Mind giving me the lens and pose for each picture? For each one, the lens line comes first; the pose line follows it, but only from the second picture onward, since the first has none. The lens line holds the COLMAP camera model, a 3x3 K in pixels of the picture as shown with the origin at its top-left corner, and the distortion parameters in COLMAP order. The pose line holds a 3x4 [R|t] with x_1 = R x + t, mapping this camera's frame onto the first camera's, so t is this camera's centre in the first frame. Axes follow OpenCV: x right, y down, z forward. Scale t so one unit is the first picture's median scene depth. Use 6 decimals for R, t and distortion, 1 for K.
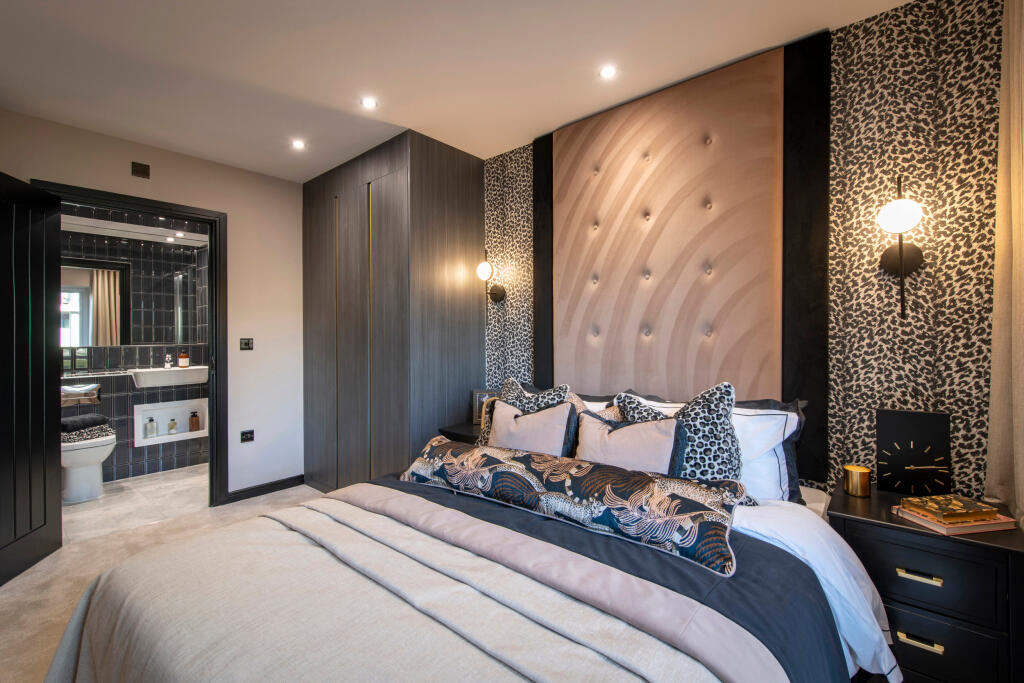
lens RADIAL K [[444.5, 0, 513.4], [0, 444.5, 337.4], [0, 0, 1]] dist [0.021798, 0.000039]
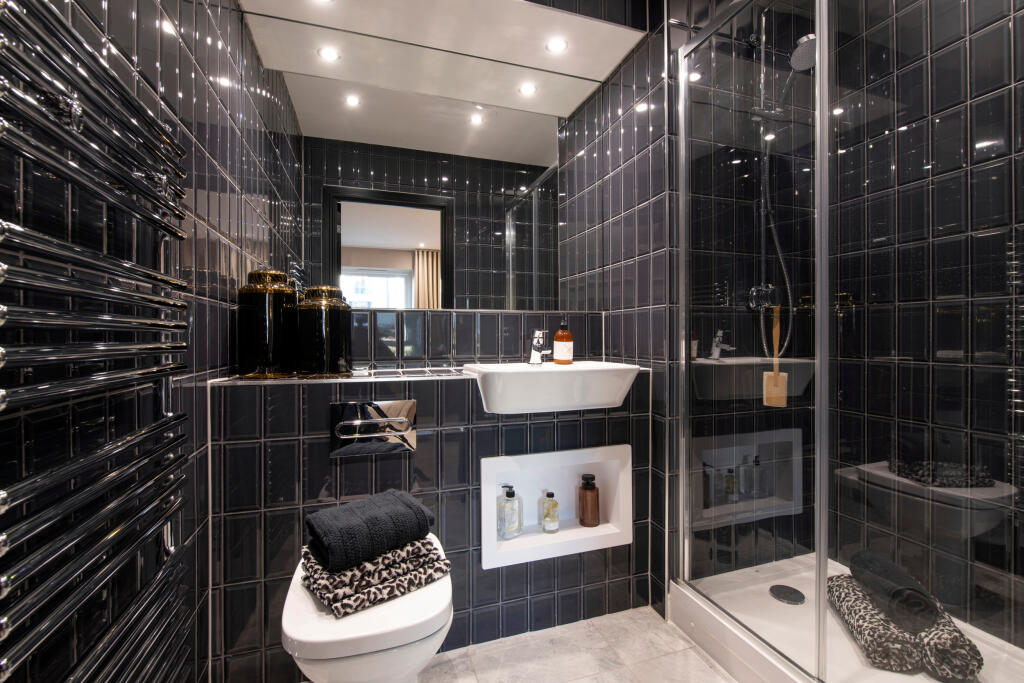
lens RADIAL K [[444.5, 0, 513.4], [0, 444.5, 337.4], [0, 0, 1]] dist [0.021798, 0.000039]
pose [[0.858259, -0.002098, -0.513212, -0.593111], [-0.000840, 0.999985, -0.005492, 0.047122], [0.513216, 0.005144, 0.858244, 0.657678]]
